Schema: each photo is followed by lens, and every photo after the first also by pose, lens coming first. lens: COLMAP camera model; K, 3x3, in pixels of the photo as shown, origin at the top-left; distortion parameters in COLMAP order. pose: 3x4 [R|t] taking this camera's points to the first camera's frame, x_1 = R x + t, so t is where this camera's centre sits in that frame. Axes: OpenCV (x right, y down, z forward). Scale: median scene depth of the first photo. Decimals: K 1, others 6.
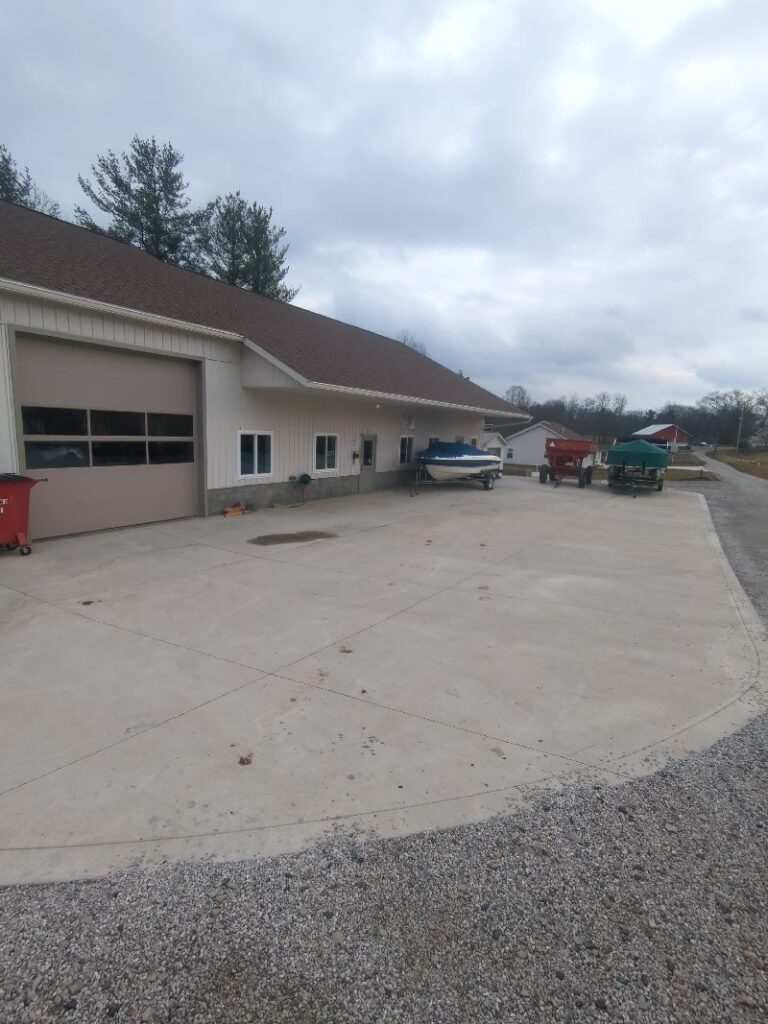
lens RADIAL K [[484.2, 0, 384.0], [0, 484.2, 512.0], [0, 0, 1]] dist [-0.004111, -0.000810]
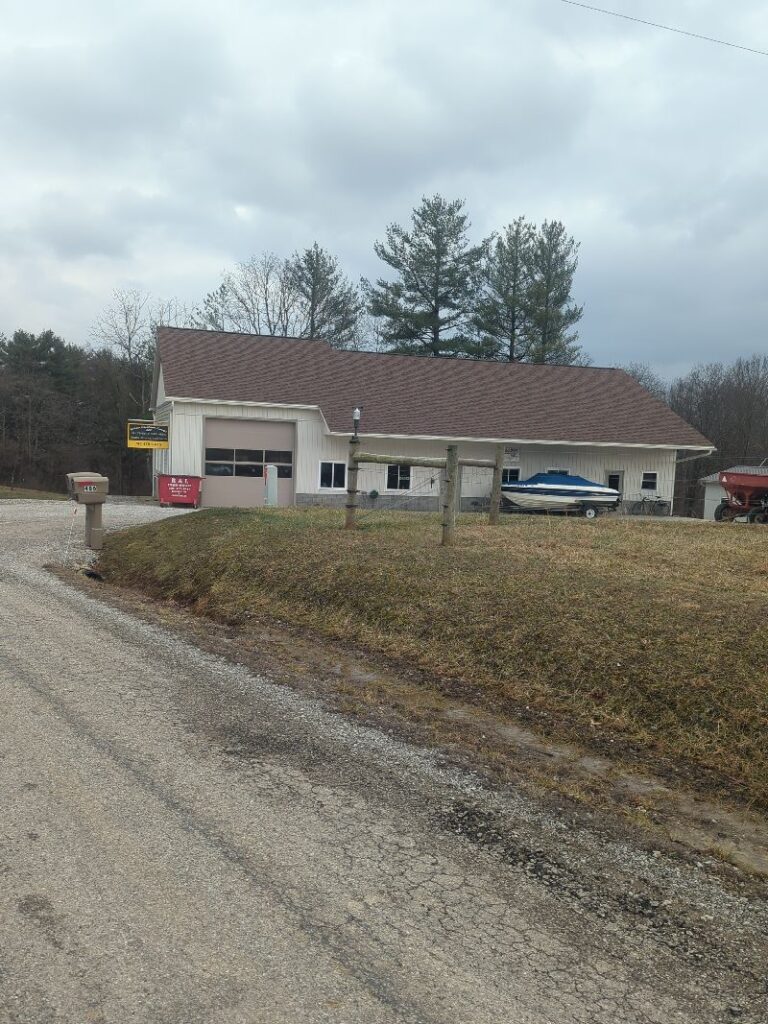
lens RADIAL K [[774.4, 0, 384.0], [0, 774.4, 512.0], [0, 0, 1]] dist [0.003405, 0.000579]
pose [[0.775272, 0.042432, -0.630201, 1.282892], [-0.113971, 0.990762, -0.073498, 0.146790], [0.621260, 0.128806, 0.772946, -0.735708]]
